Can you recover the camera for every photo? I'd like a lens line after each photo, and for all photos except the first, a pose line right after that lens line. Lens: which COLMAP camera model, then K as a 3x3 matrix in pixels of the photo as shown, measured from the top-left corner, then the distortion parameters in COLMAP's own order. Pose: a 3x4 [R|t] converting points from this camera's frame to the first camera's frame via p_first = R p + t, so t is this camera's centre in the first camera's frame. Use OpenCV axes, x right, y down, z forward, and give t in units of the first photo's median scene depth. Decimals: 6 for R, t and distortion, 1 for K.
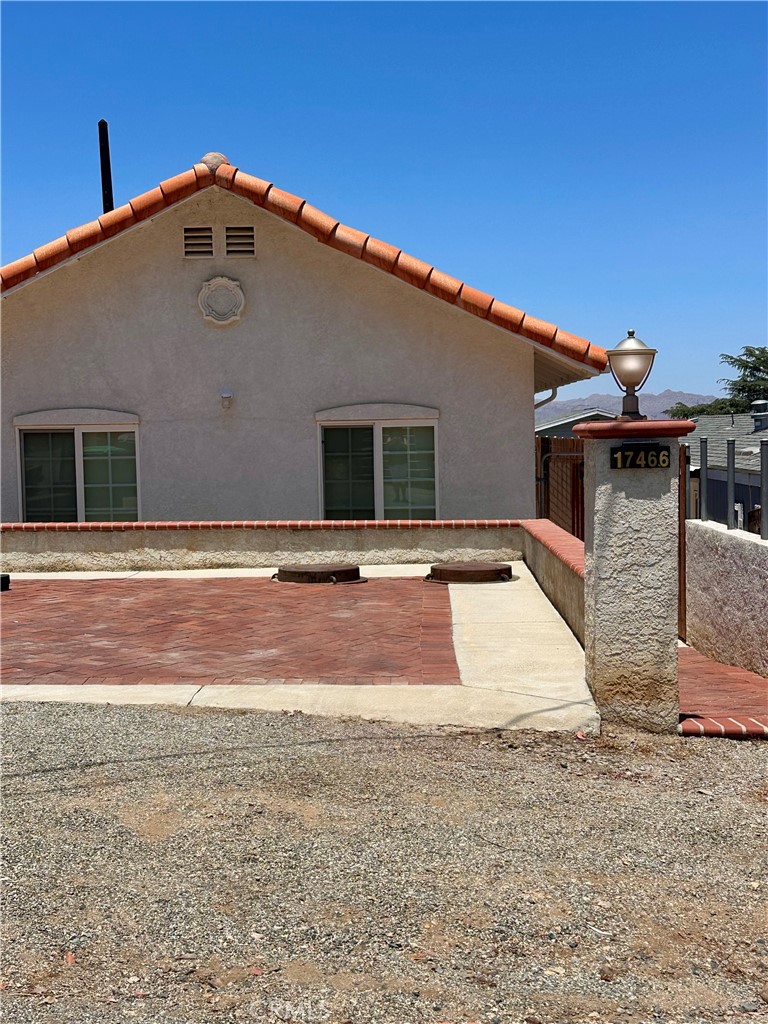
lens RADIAL K [[1343.7, 0, 384.3], [0, 1343.7, 512.4], [0, 0, 1]] dist [0.102701, 0.000000]
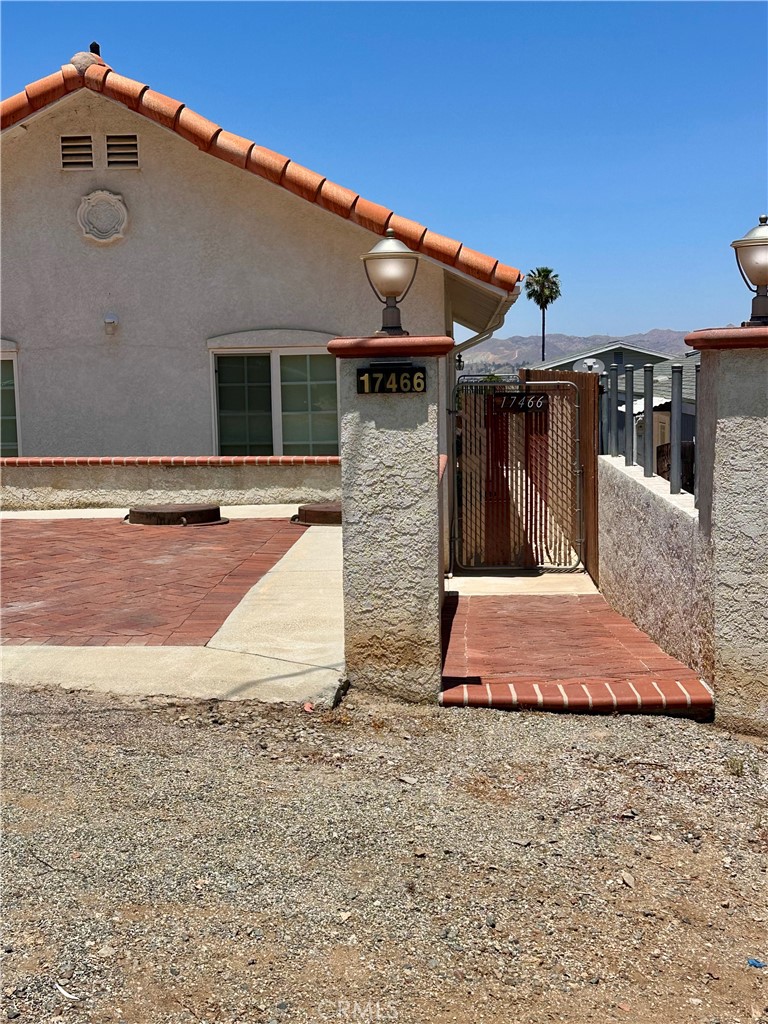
lens RADIAL K [[1343.7, 0, 388.7], [0, 1343.7, 502.3], [0, 0, 1]] dist [0.102701, 0.000000]
pose [[0.999311, 0.001018, -0.037108, 0.118434], [0.000433, 0.999236, 0.039068, 0.001543], [0.037120, -0.039057, 0.998547, 0.083606]]
